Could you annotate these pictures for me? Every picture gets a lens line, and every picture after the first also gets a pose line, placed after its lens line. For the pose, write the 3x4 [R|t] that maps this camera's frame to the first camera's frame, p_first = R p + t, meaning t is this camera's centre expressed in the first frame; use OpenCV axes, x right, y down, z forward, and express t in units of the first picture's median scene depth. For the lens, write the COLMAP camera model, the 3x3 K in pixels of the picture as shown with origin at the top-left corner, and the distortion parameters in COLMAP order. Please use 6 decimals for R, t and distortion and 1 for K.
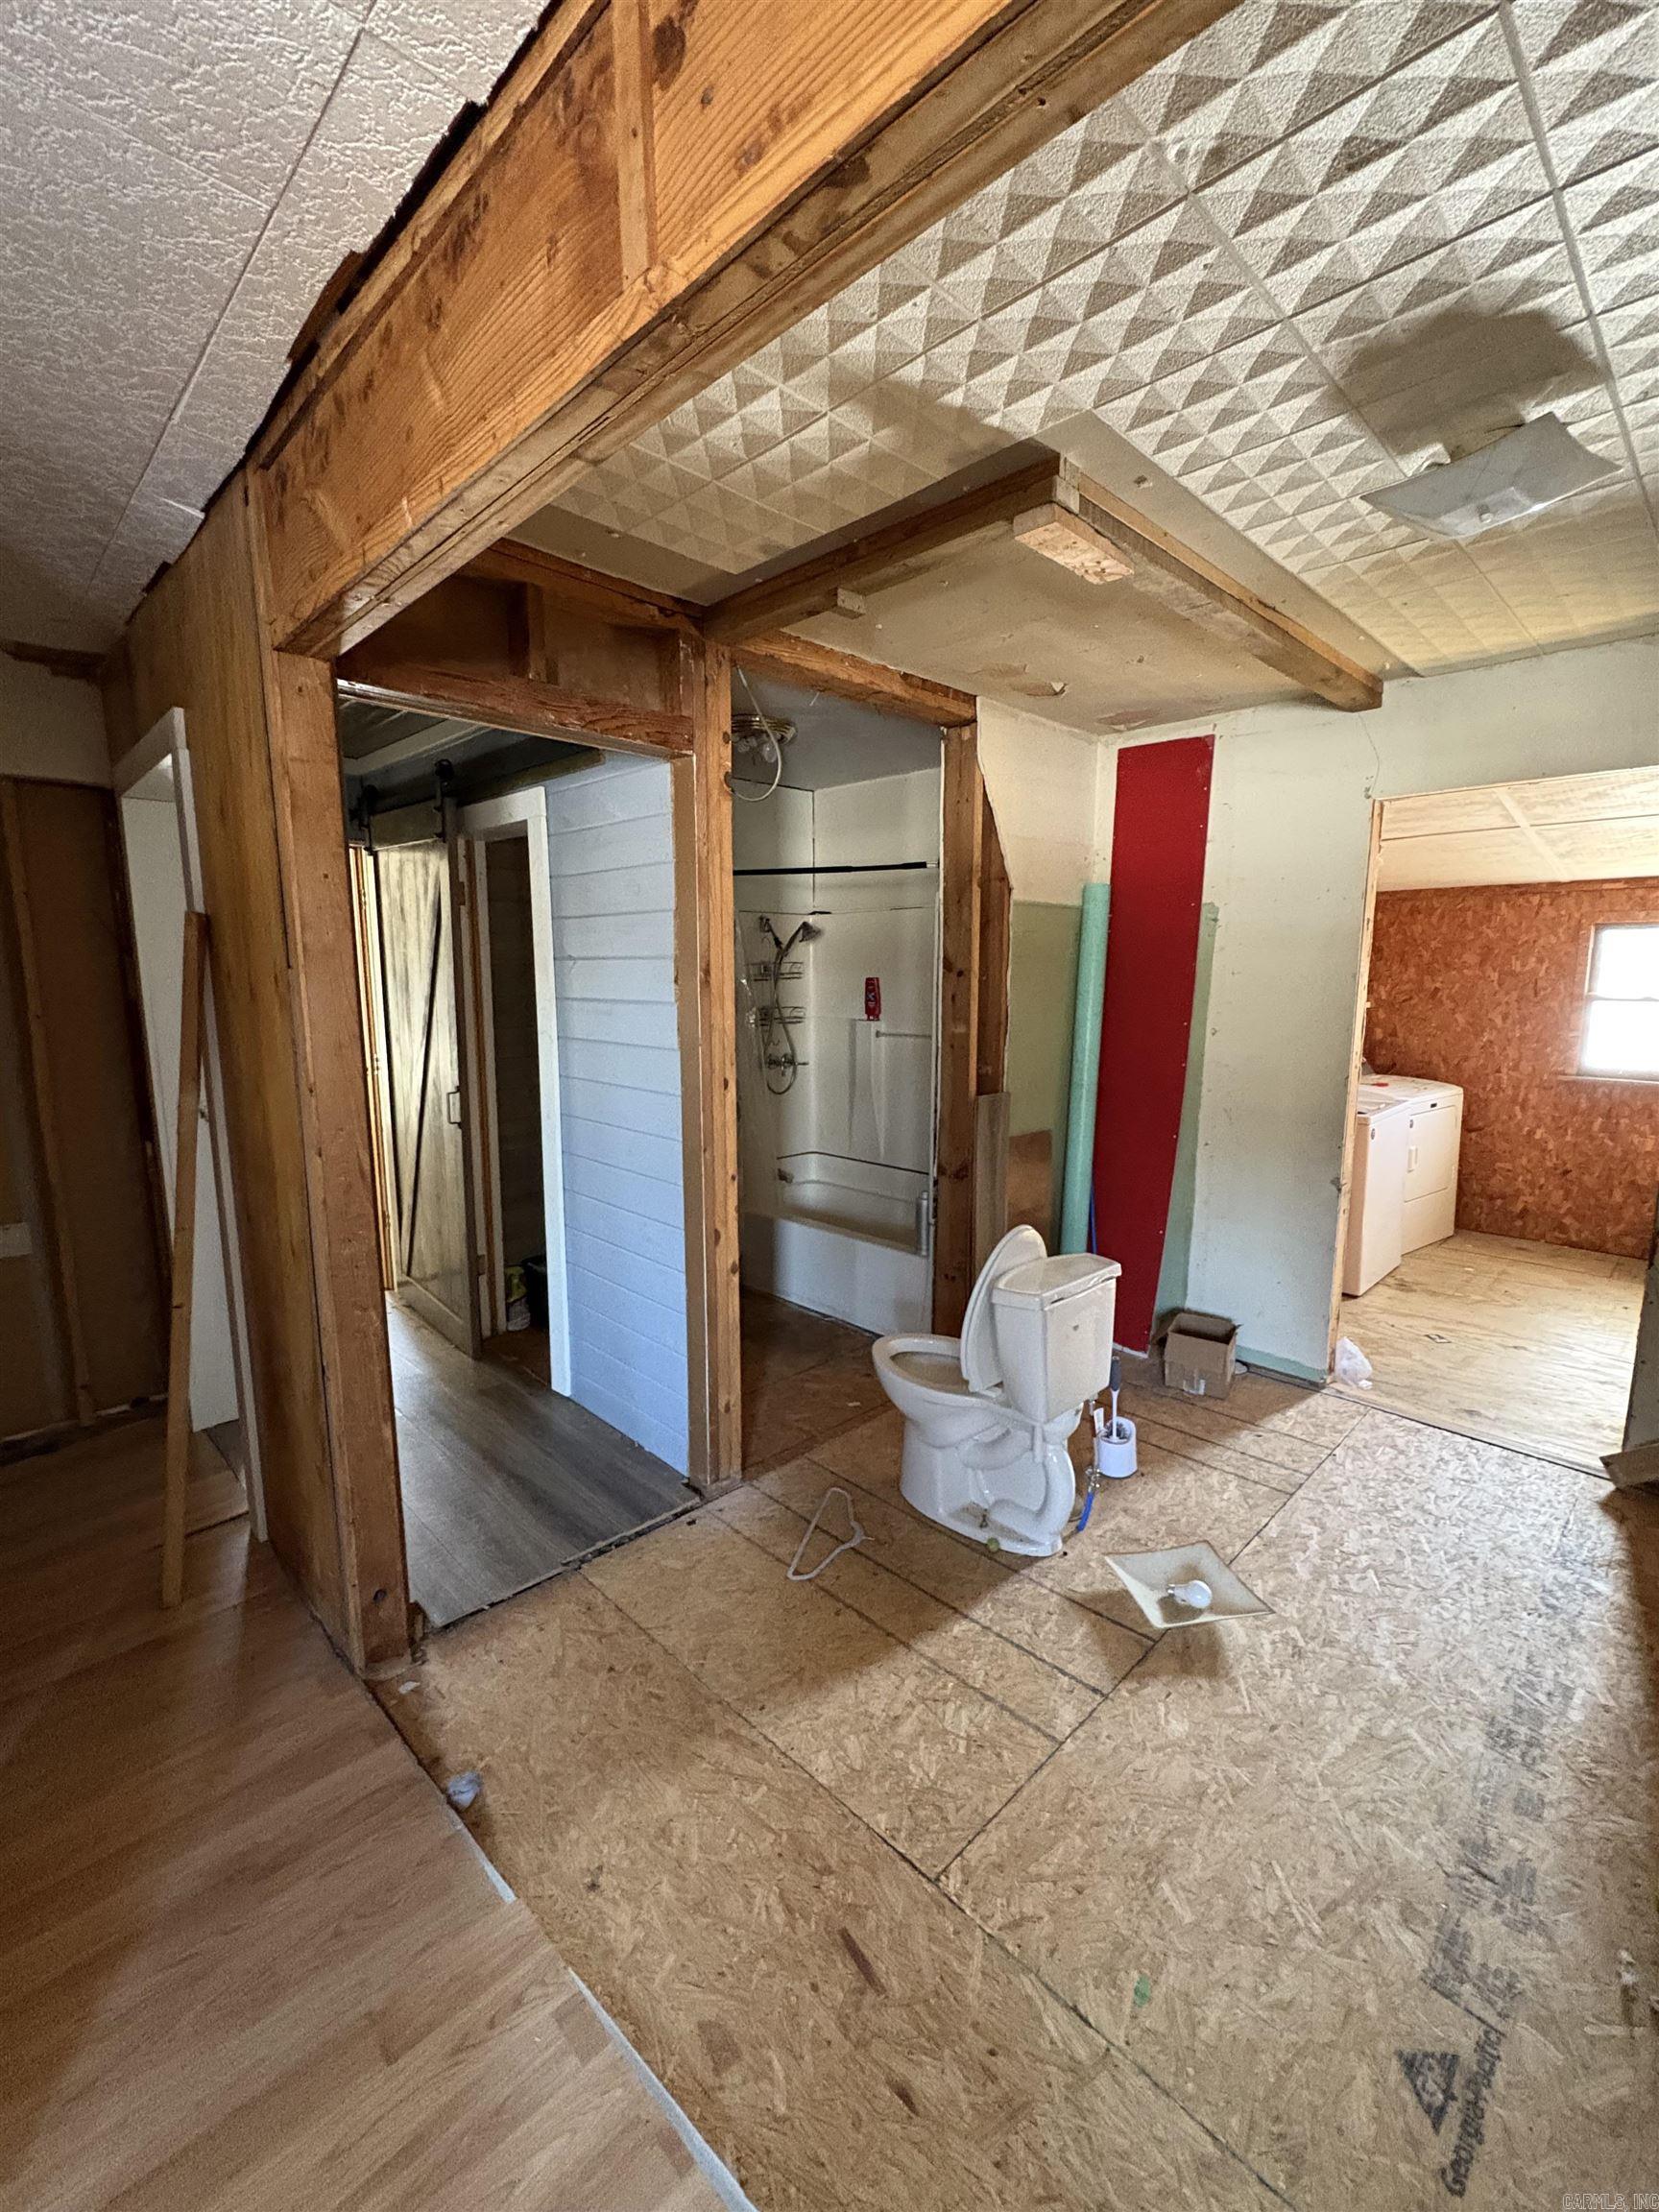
lens RADIAL K [[923.8, 0, 843.0], [0, 923.8, 1099.8], [0, 0, 1]] dist [0.002319, -0.000049]
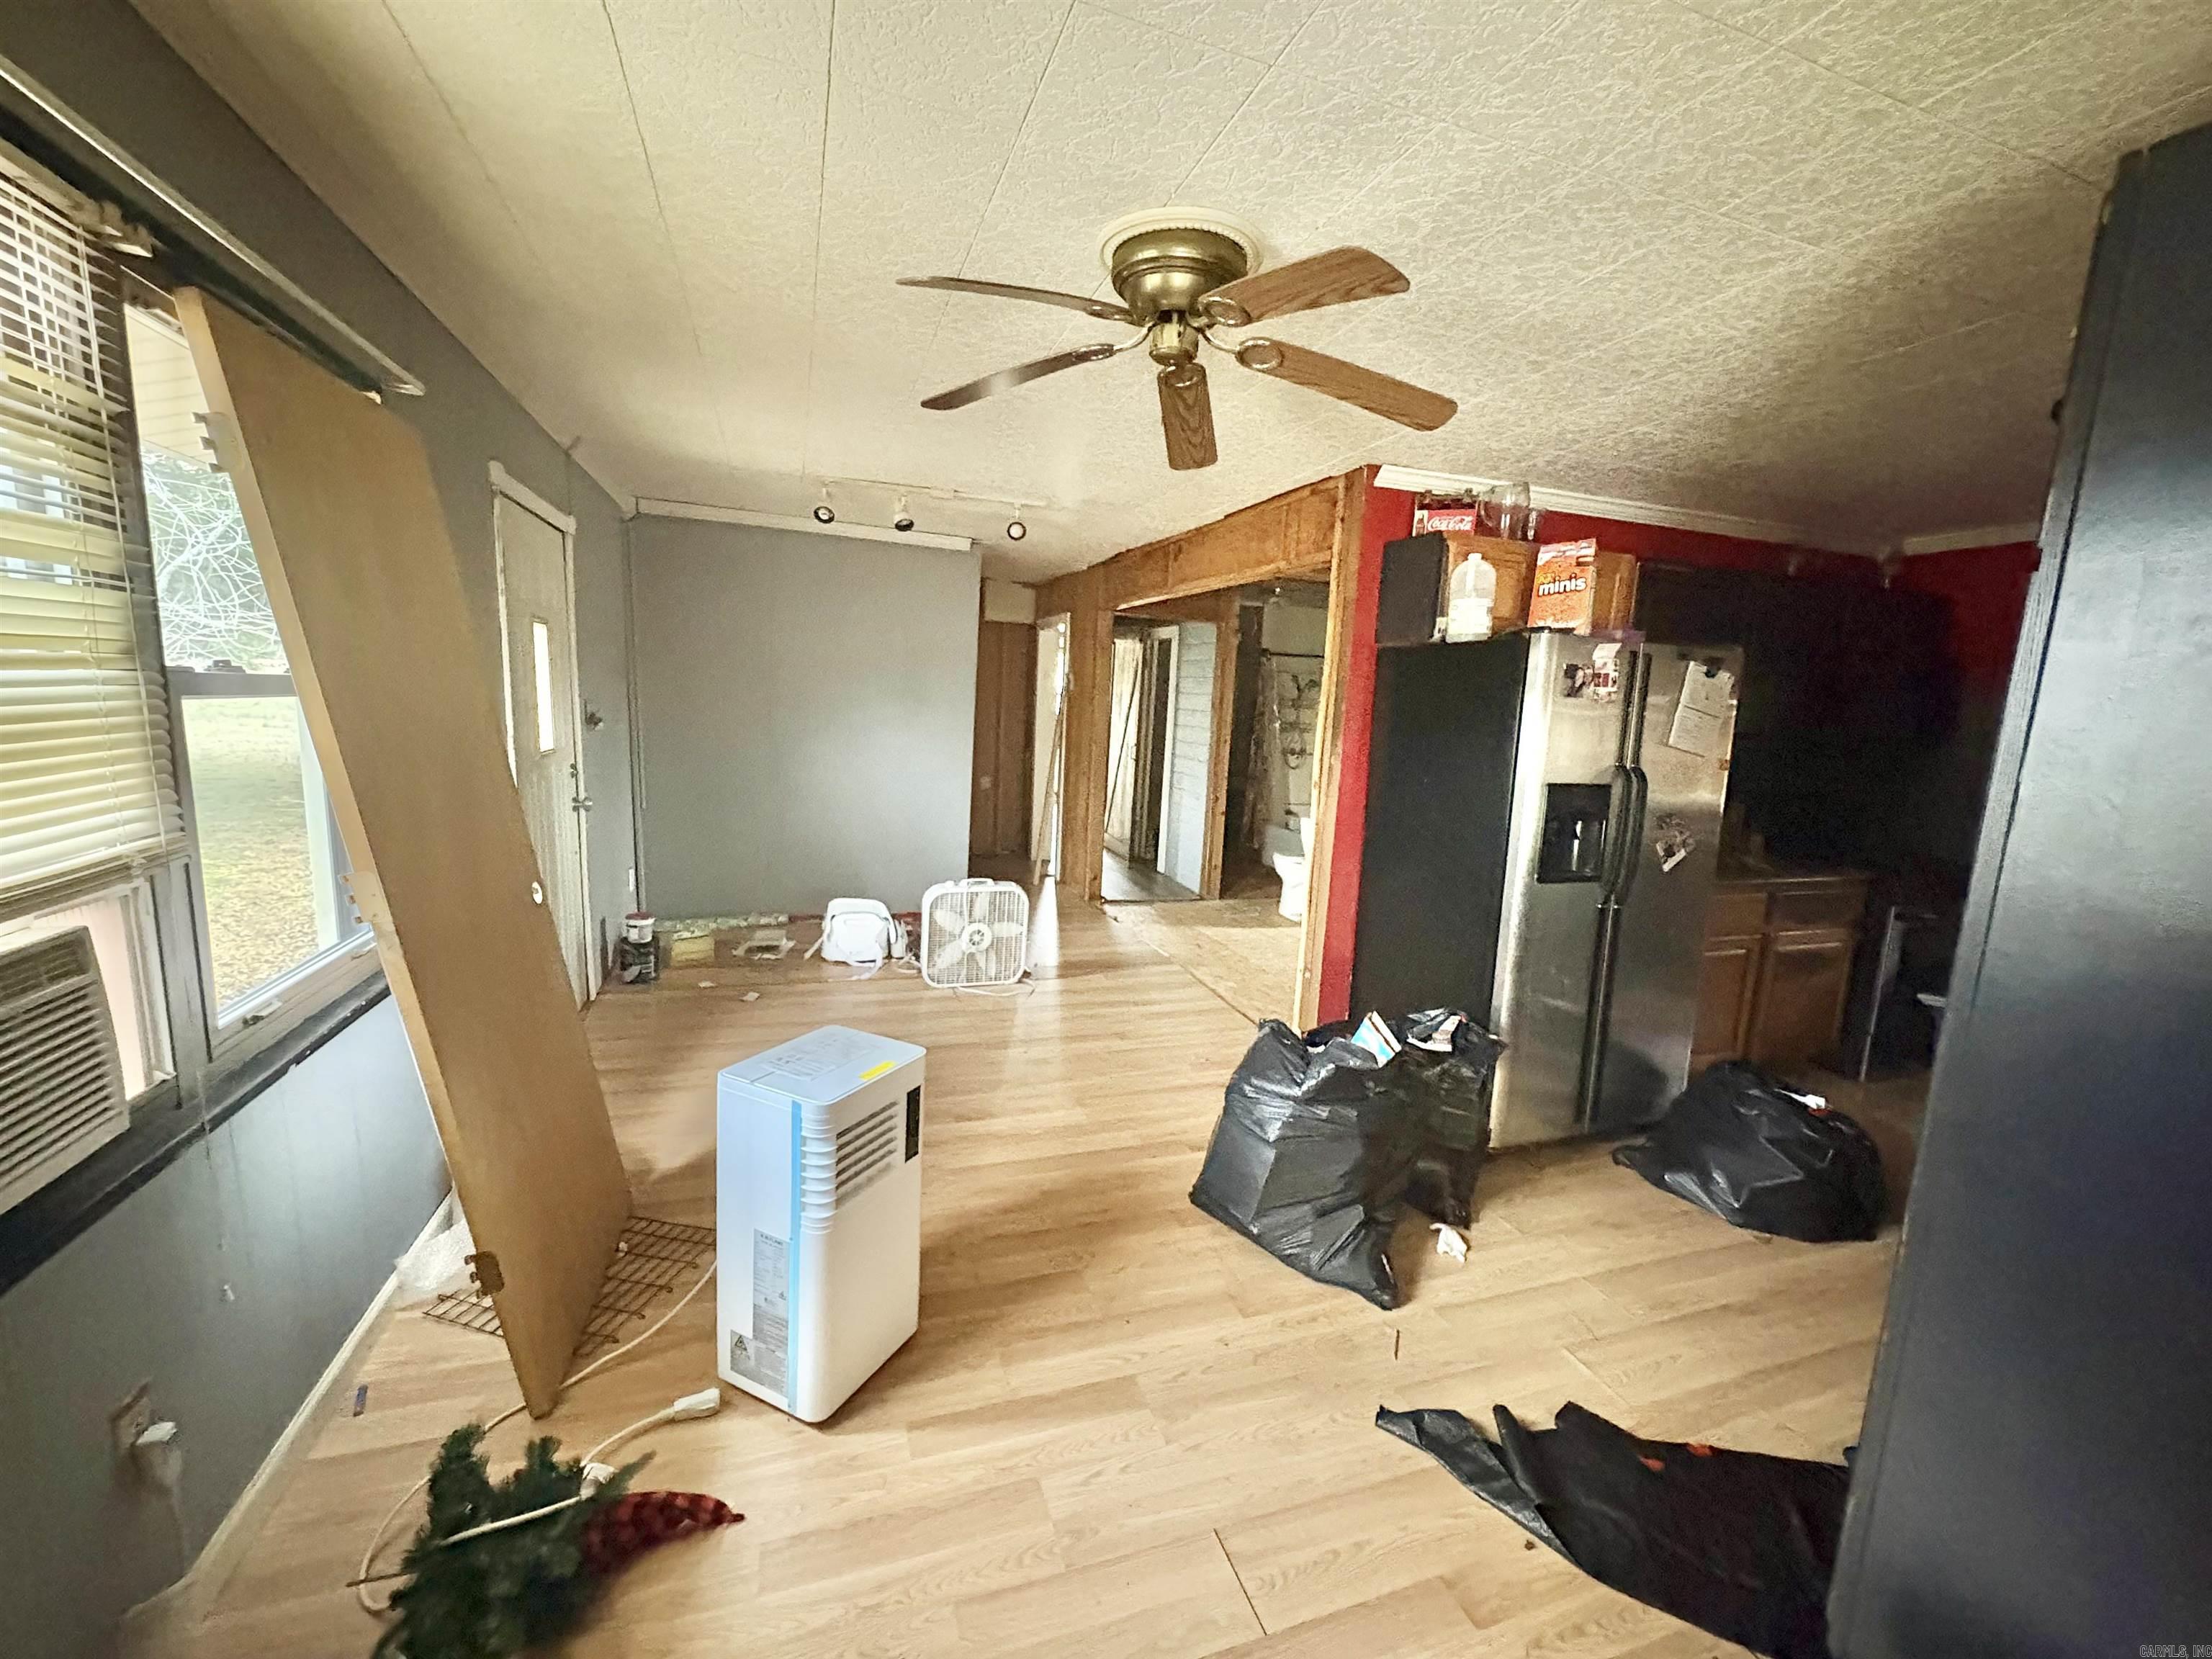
lens RADIAL K [[881.9, 0, 1101.7], [0, 881.9, 832.2], [0, 0, 1]] dist [0.001798, -0.000169]
pose [[0.899128, 0.116179, -0.421984, 0.347643], [-0.112746, 0.993070, 0.033178, 0.104471], [0.422914, 0.017746, 0.905996, -0.775404]]
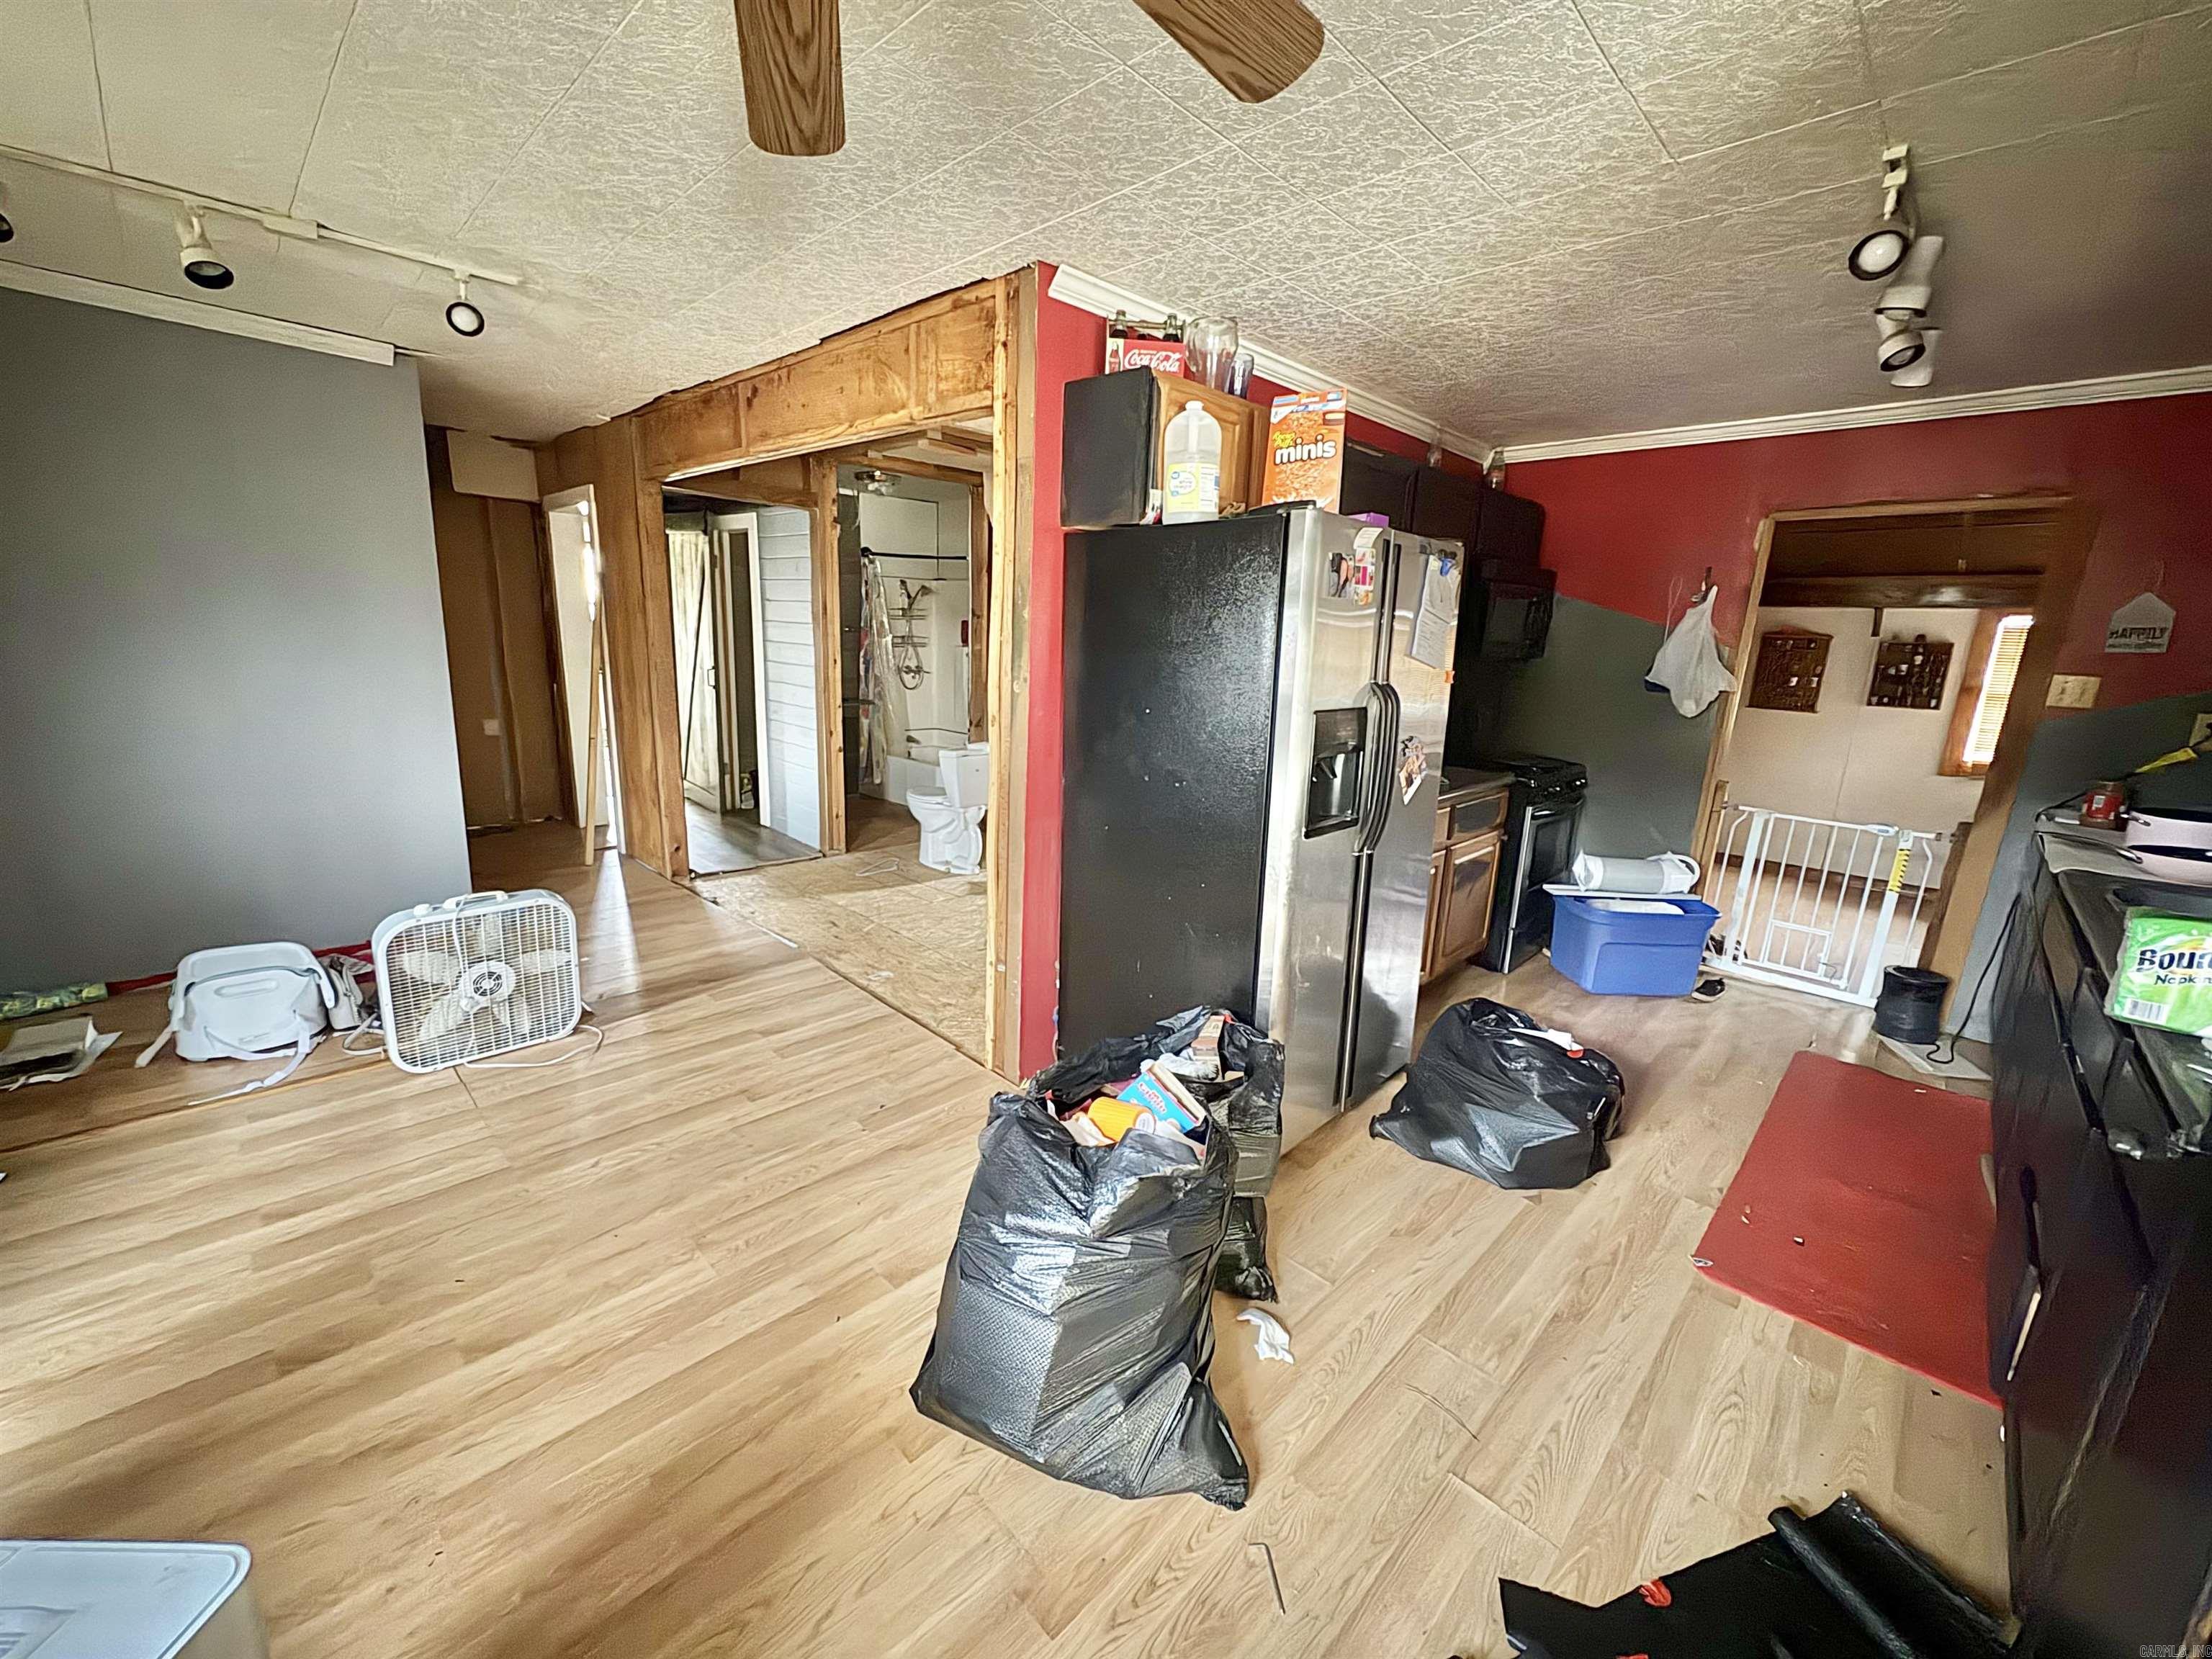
lens RADIAL K [[881.9, 0, 1108.7], [0, 881.9, 831.3], [0, 0, 1]] dist [0.001798, -0.000169]
pose [[0.998743, 0.044755, 0.022590, 0.256478], [-0.046627, 0.994797, 0.090582, 0.085321], [-0.018419, -0.091522, 0.995633, -0.590501]]
